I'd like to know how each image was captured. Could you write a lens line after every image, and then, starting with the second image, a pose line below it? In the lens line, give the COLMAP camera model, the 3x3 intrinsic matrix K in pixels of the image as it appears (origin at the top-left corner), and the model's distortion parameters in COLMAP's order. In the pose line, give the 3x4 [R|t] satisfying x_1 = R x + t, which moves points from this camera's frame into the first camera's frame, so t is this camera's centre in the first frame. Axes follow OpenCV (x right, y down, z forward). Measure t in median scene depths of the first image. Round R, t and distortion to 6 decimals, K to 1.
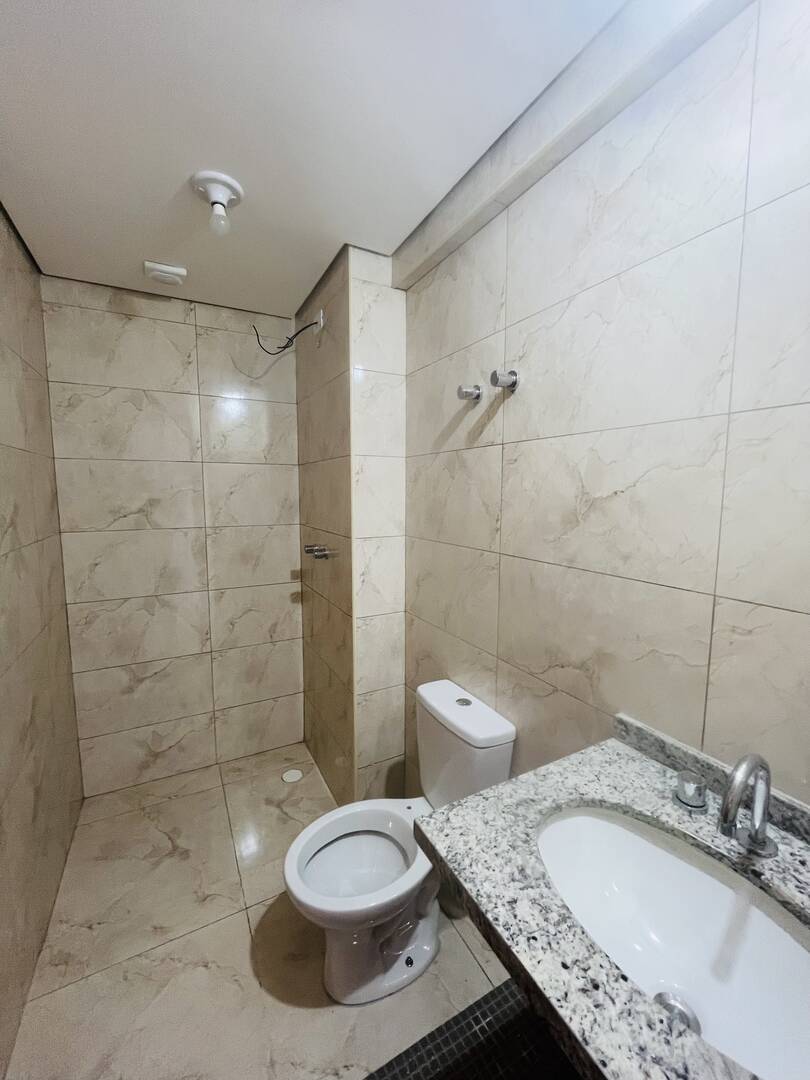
lens RADIAL K [[435.5, 0, 405.0], [0, 435.5, 540.0], [0, 0, 1]] dist [0.001124, 0.000138]
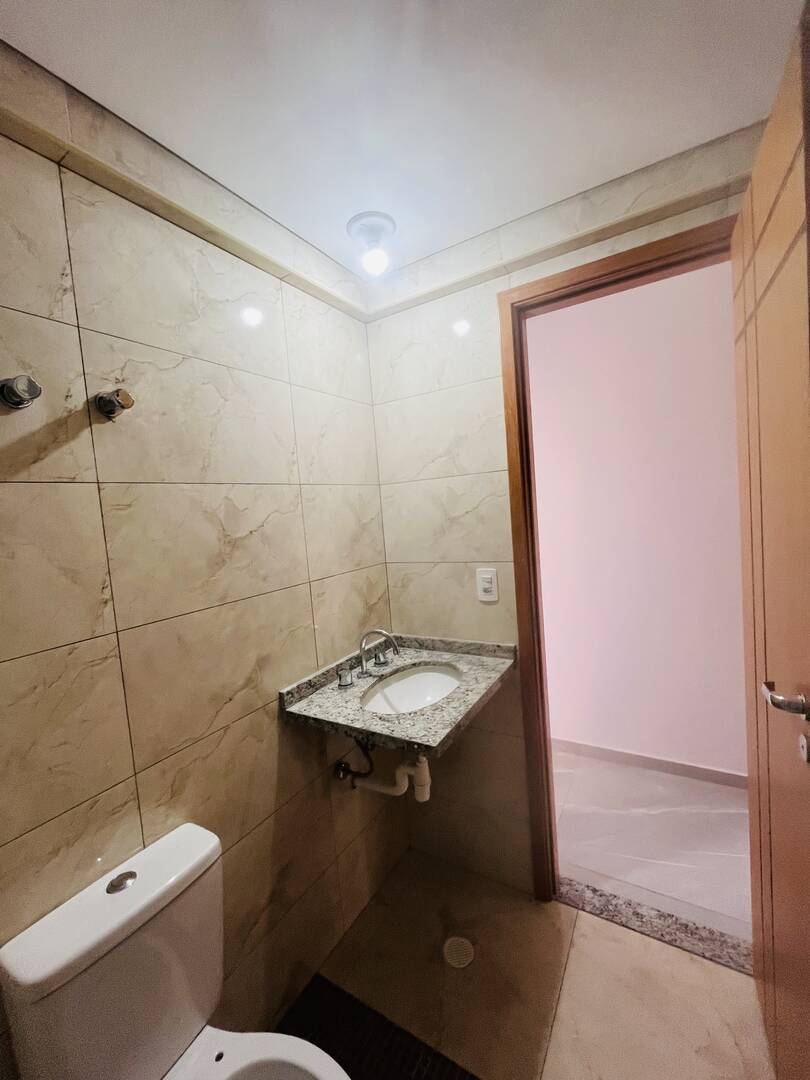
lens RADIAL K [[439.7, 0, 406.2], [0, 439.7, 541.6], [0, 0, 1]] dist [-0.001946, 0.000122]
pose [[-0.501780, -0.028704, 0.864519, -0.831025], [0.176373, 0.975057, 0.134744, -0.164776], [-0.846823, 0.220090, -0.484202, 1.166990]]
